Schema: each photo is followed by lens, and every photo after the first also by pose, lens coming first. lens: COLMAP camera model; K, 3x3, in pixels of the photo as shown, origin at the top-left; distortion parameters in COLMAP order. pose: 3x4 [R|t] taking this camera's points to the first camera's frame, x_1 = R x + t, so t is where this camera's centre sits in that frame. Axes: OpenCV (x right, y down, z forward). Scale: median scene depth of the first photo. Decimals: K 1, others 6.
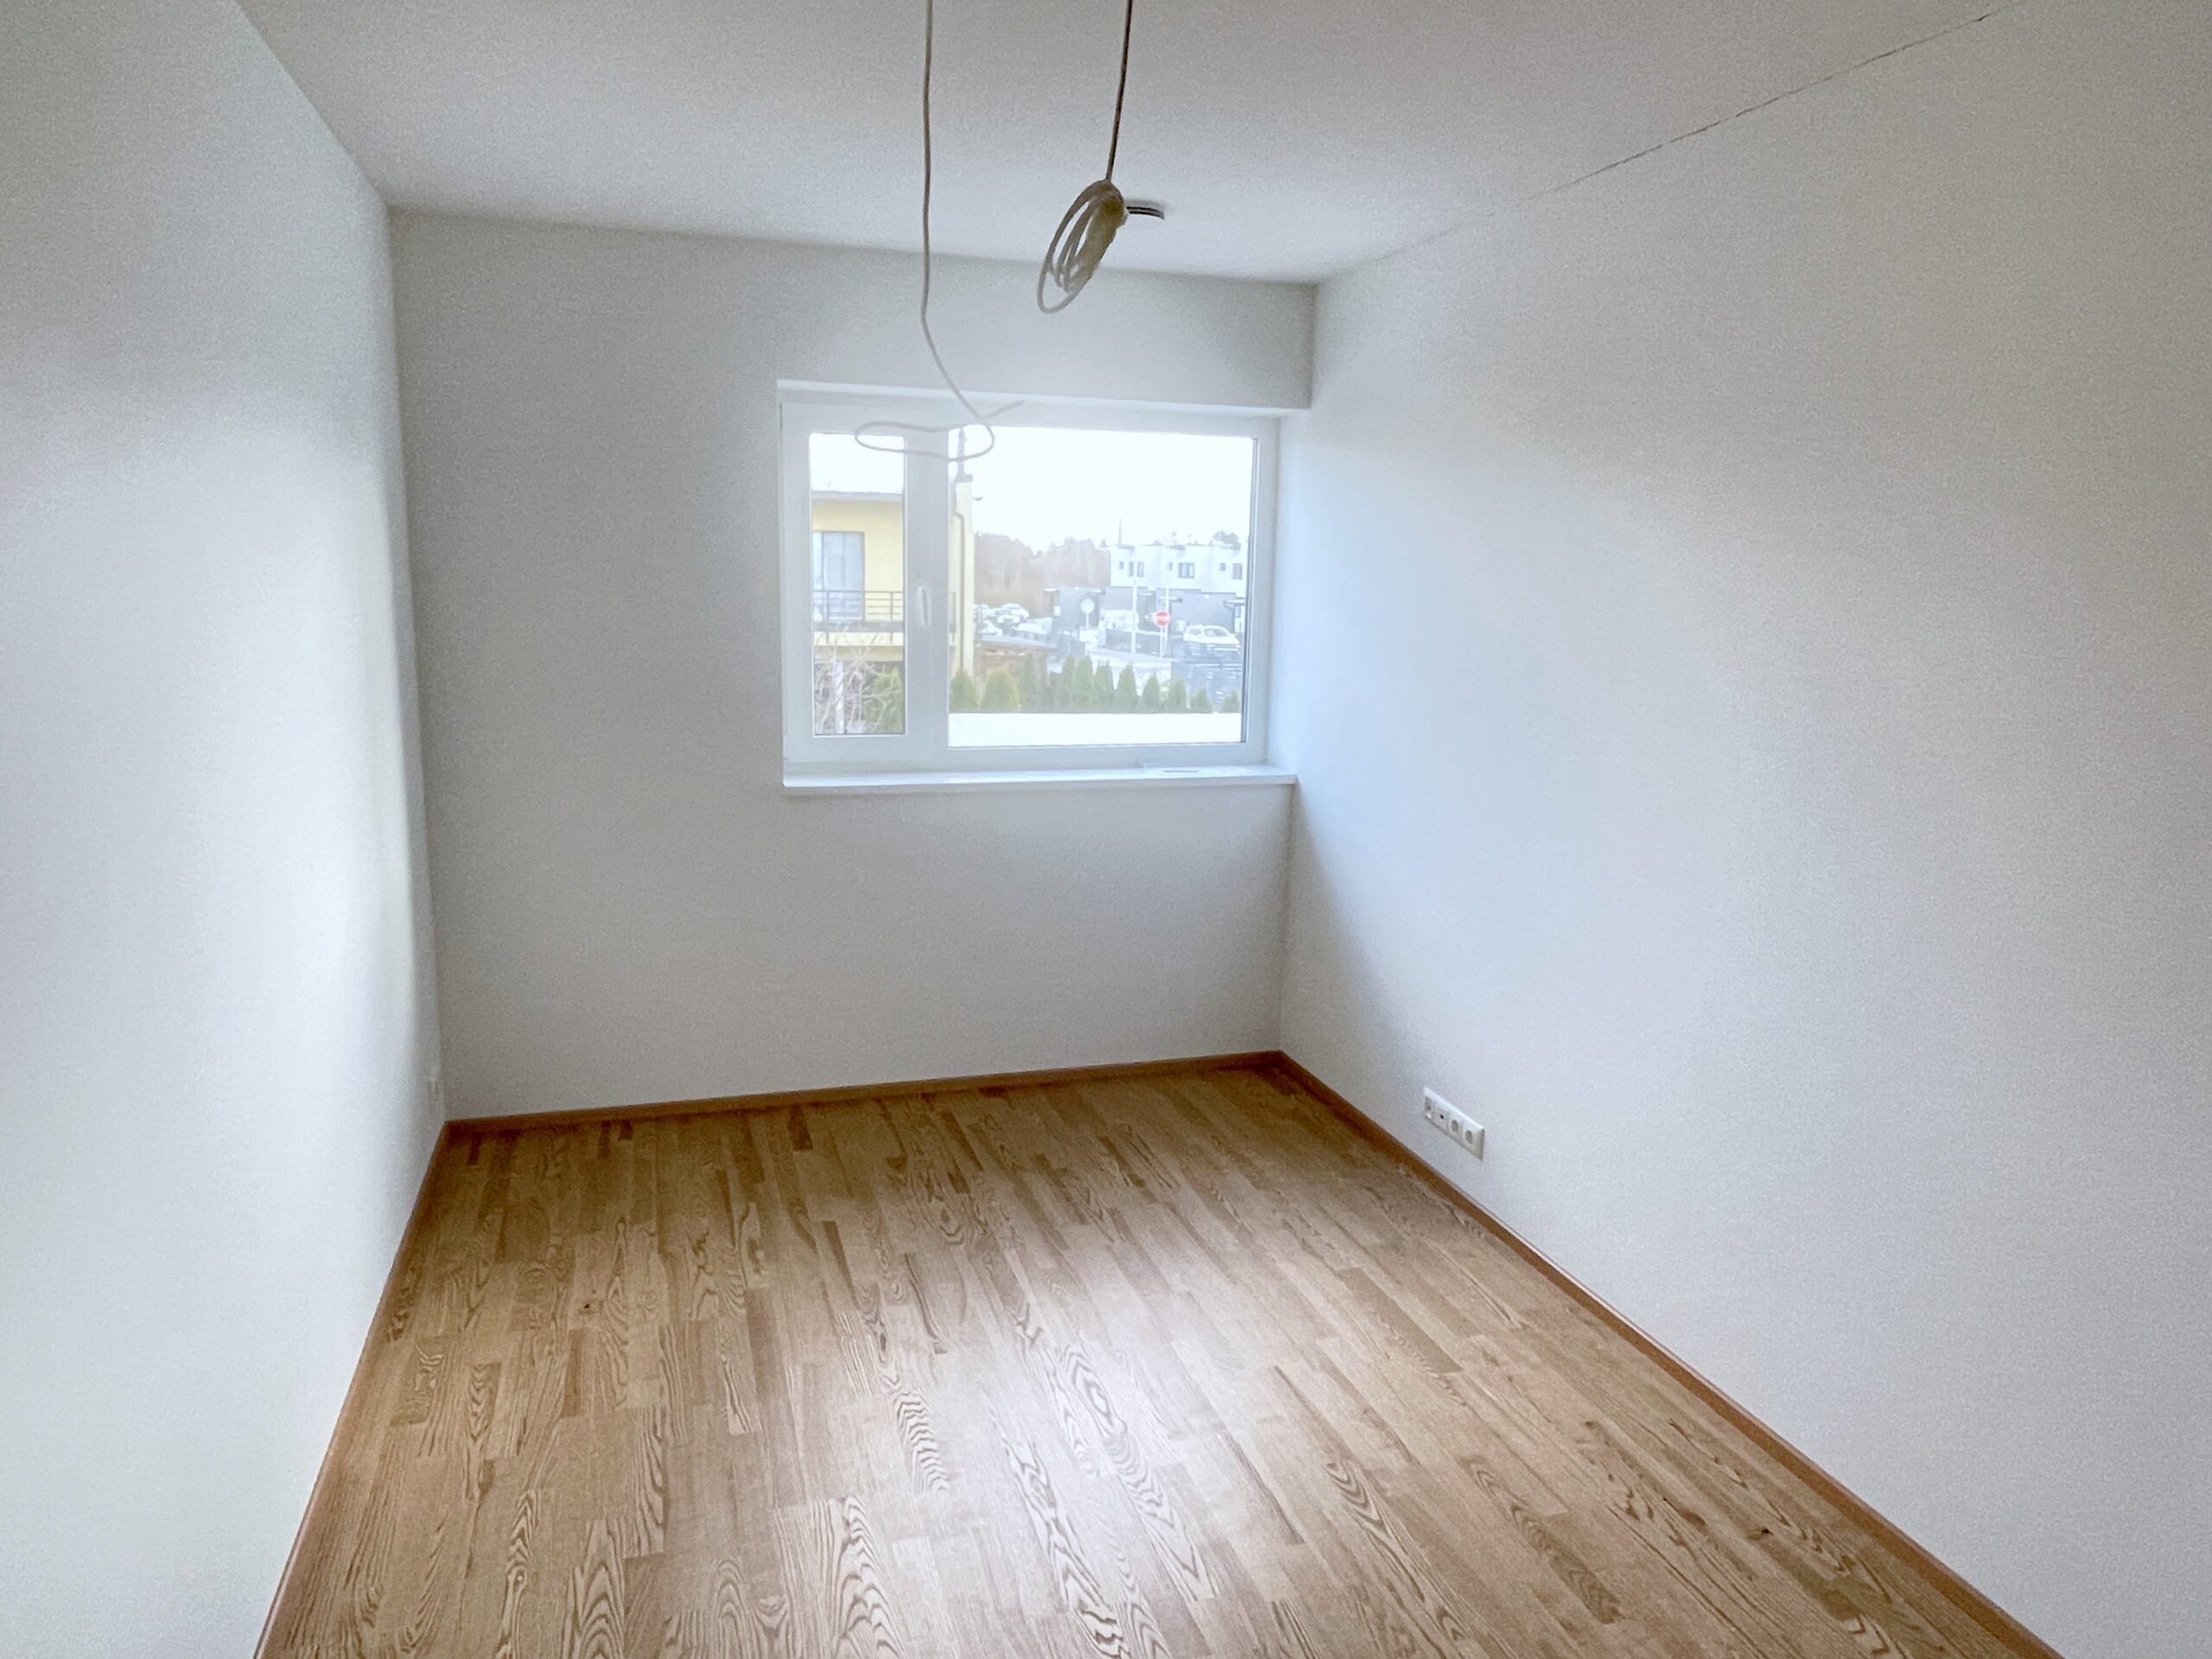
lens RADIAL K [[1440.7, 0, 1106.0], [0, 1440.7, 829.5], [0, 0, 1]] dist [0.001540, -0.001349]
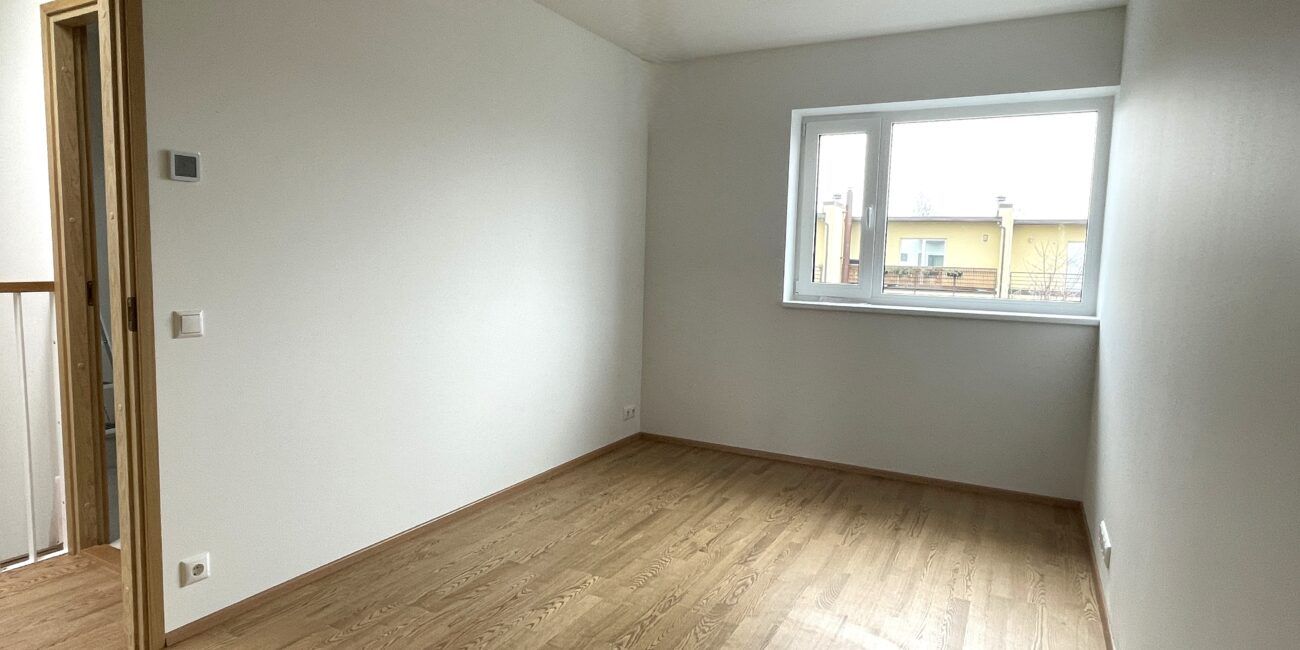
lens RADIAL K [[707.2, 0, 650.0], [0, 707.2, 325.0], [0, 0, 1]] dist [-0.003258, -0.000599]
pose [[0.703786, 0.064630, -0.707466, 0.484608], [-0.138732, 0.989183, -0.047644, 0.103285], [0.696734, 0.131679, 0.705140, 0.204215]]
